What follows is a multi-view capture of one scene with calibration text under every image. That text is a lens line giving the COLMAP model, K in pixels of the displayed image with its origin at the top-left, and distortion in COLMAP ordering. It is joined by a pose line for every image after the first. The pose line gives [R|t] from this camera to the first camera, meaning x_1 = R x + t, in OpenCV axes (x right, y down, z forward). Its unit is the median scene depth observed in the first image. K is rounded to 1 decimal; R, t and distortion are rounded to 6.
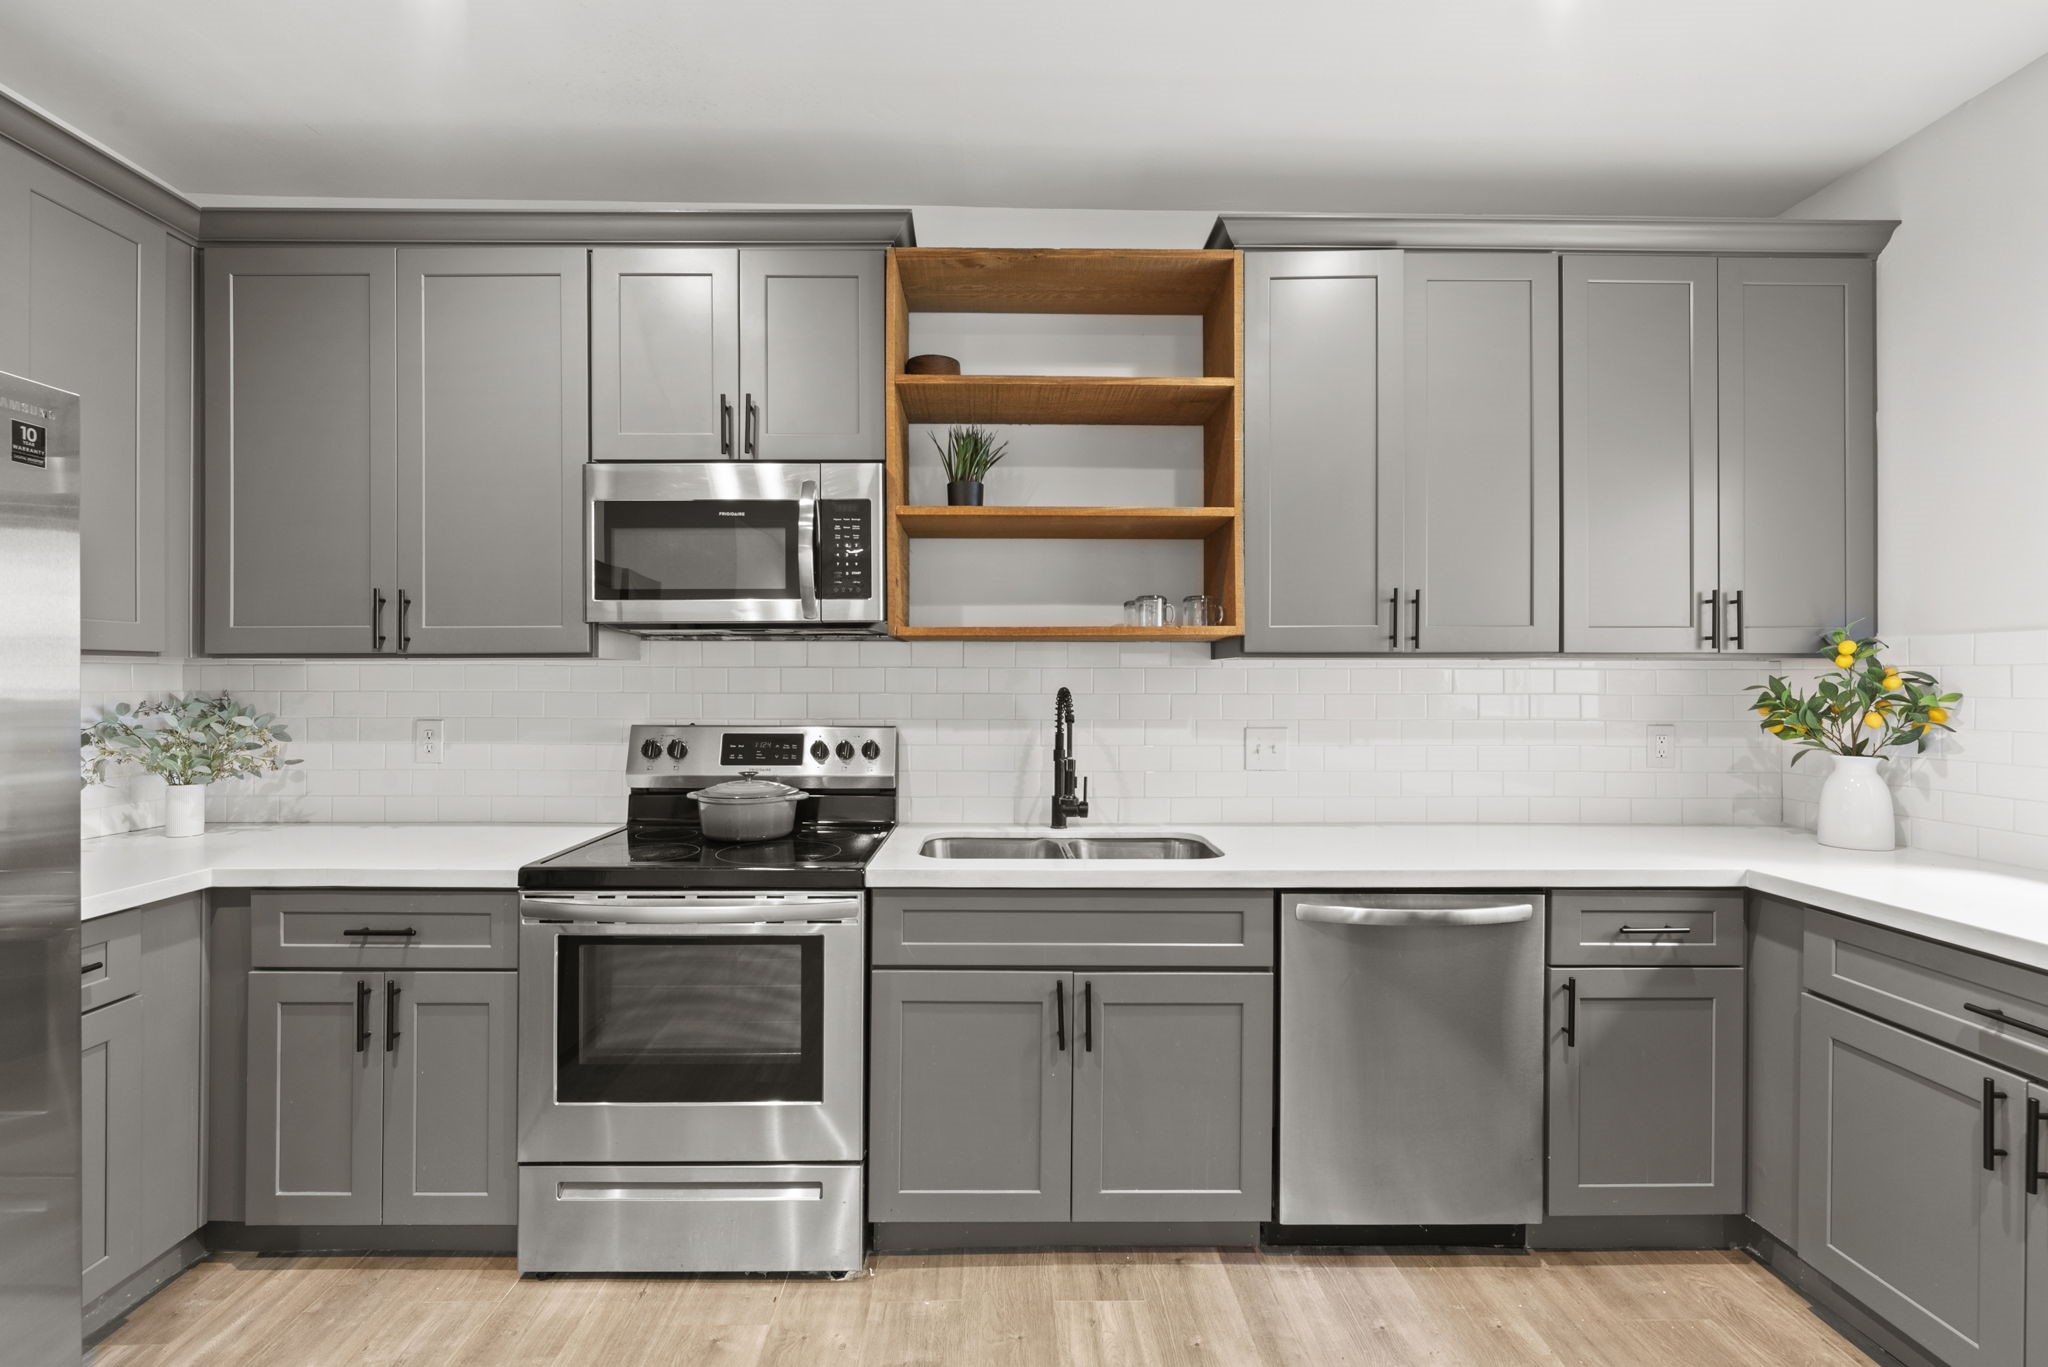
lens RADIAL K [[896.7, 0, 1018.5], [0, 896.7, 678.6], [0, 0, 1]] dist [-0.003185, -0.000037]
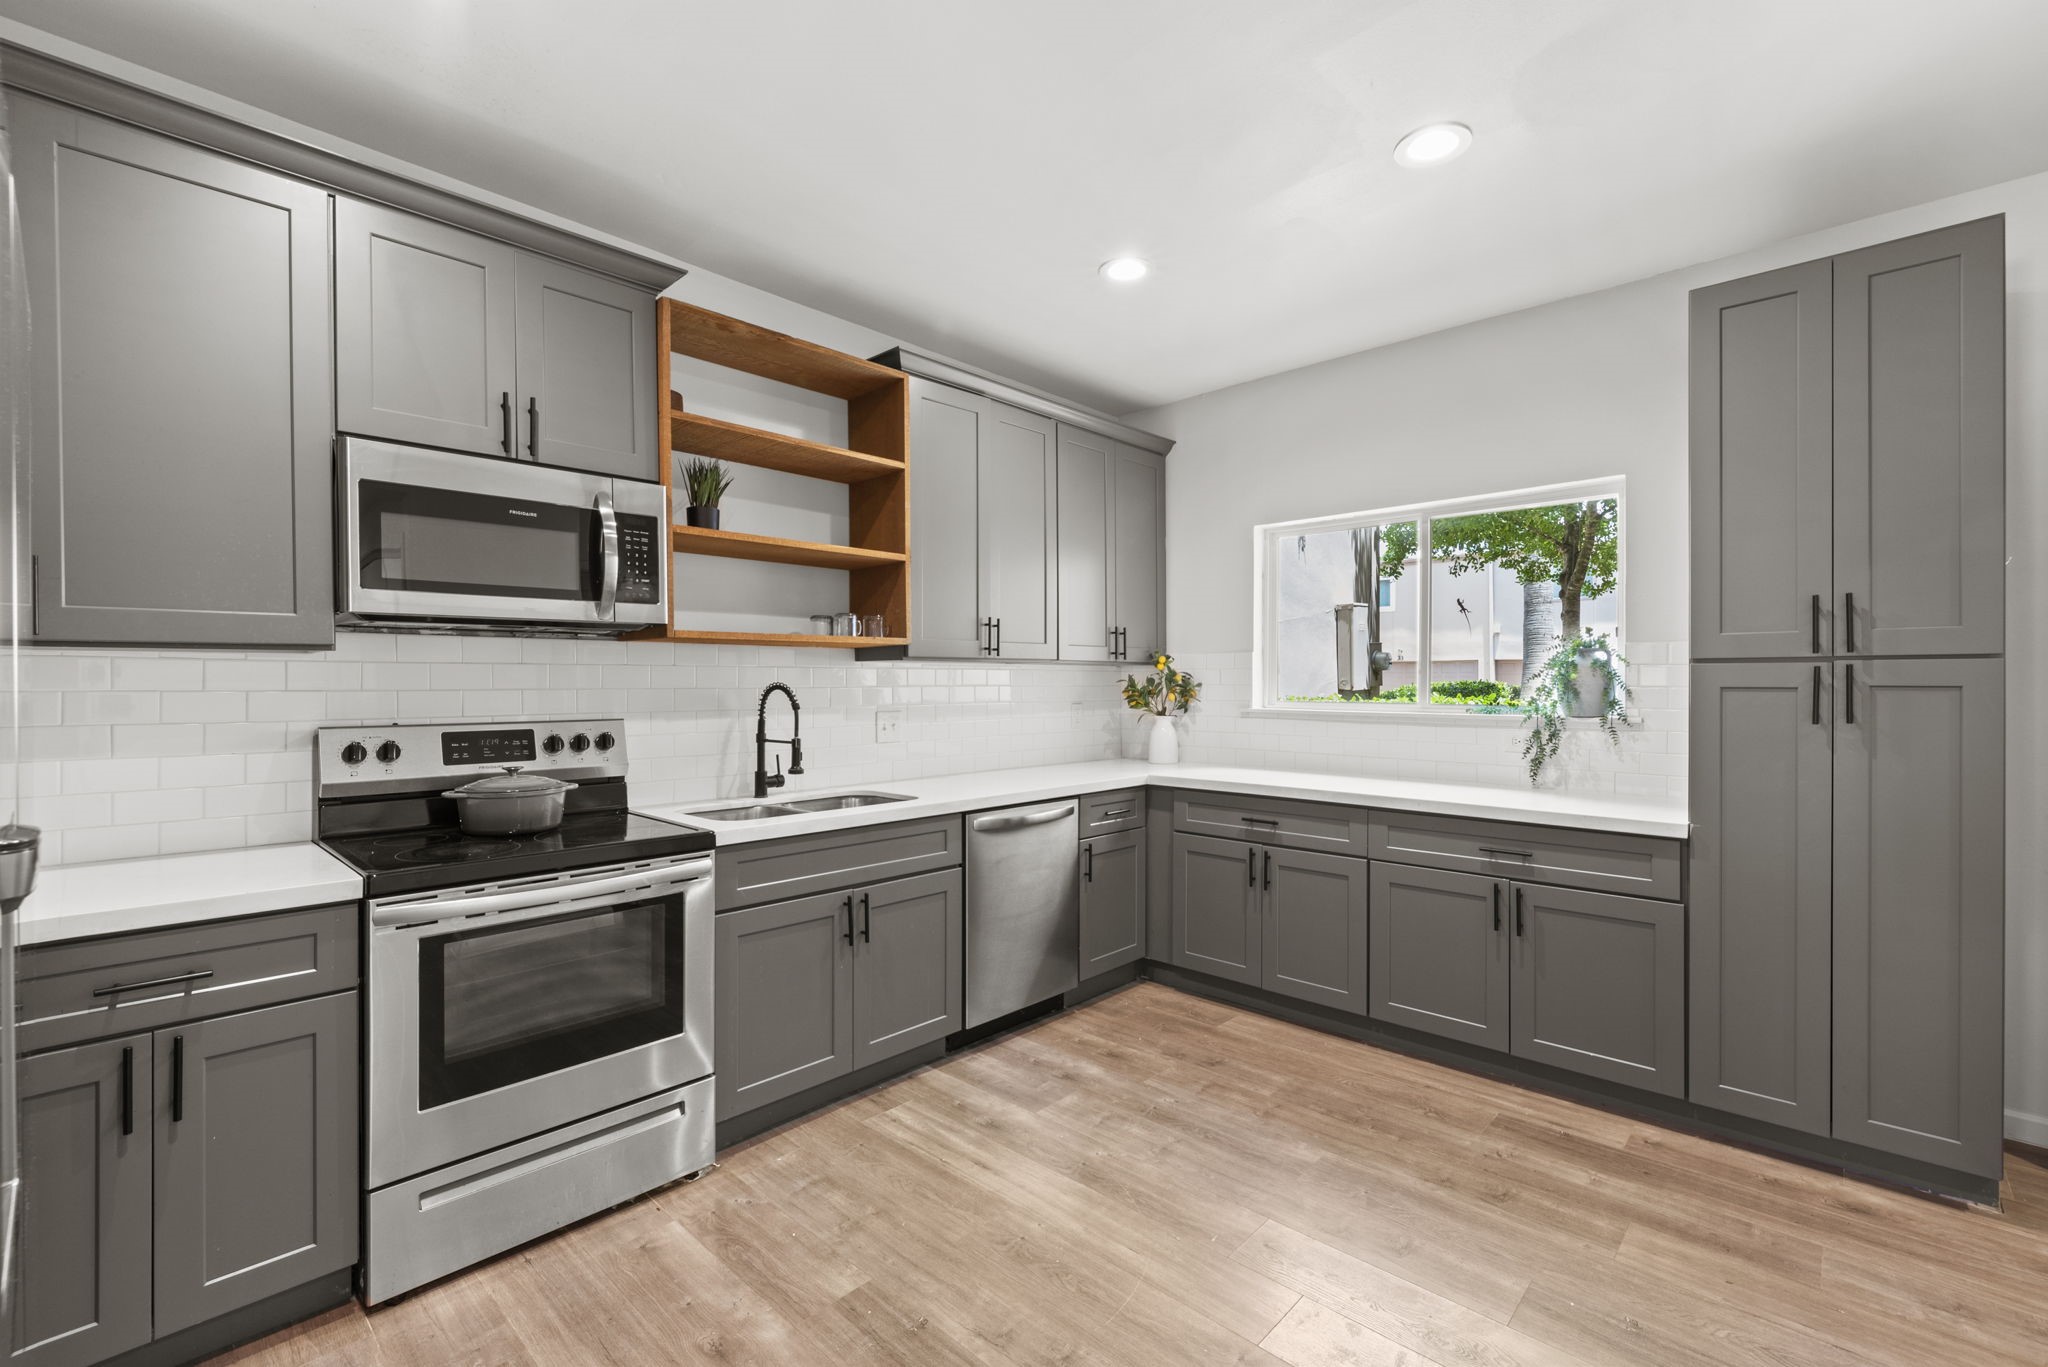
lens RADIAL K [[896.7, 0, 1032.0], [0, 896.7, 683.7], [0, 0, 1]] dist [-0.003185, -0.000037]
pose [[0.689486, -0.004859, 0.724282, -0.665490], [0.002230, 0.999987, 0.004586, 0.007409], [-0.724295, -0.001547, 0.689488, -0.127248]]
